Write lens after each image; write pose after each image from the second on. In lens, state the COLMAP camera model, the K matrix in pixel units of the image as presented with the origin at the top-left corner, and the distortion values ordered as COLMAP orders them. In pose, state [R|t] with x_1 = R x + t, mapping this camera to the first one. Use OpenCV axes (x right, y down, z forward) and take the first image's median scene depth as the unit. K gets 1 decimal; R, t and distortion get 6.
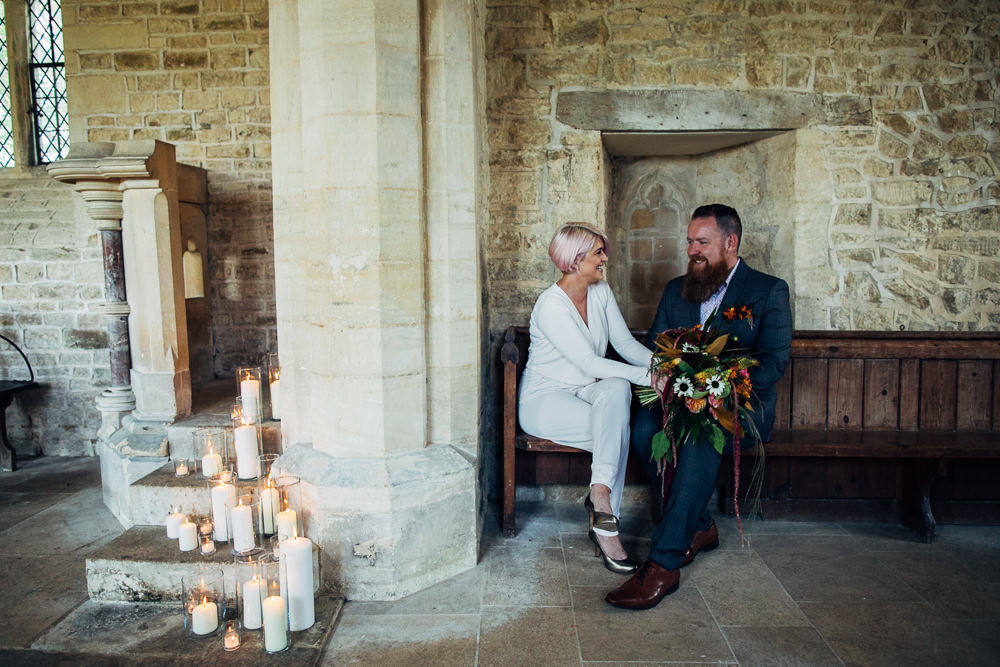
lens RADIAL K [[707.6, 0, 496.6], [0, 707.6, 333.8], [0, 0, 1]] dist [-0.058735, 0.054005]
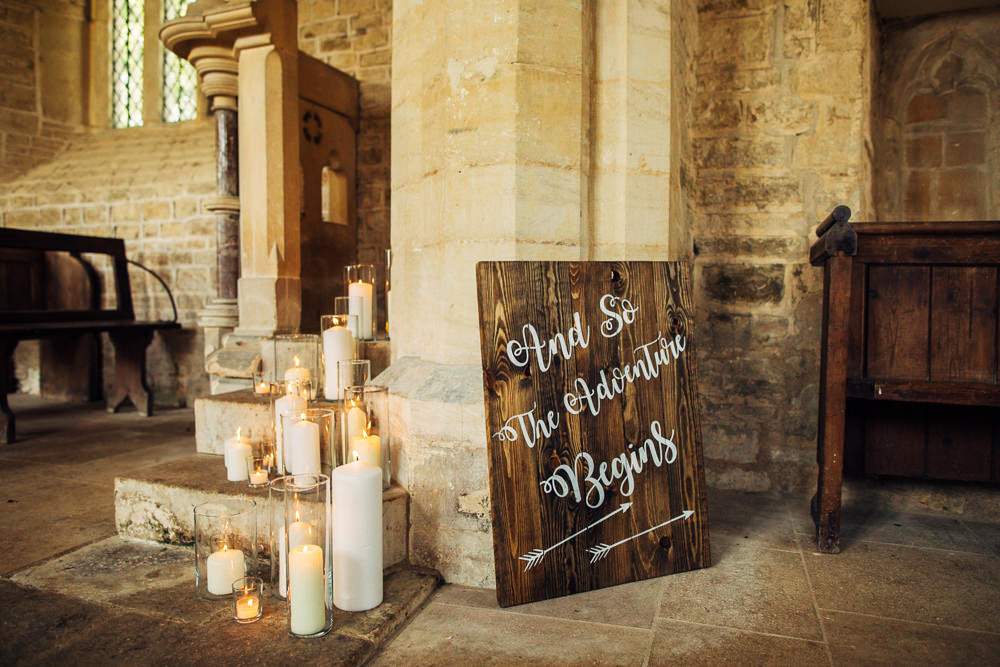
lens RADIAL K [[707.6, 0, 496.6], [0, 707.6, 333.8], [0, 0, 1]] dist [-0.058735, 0.054005]
pose [[0.955691, 0.026511, -0.293177, 0.012612], [-0.045718, 0.997219, -0.058856, 0.156738], [0.290801, 0.069652, 0.954245, 0.317598]]
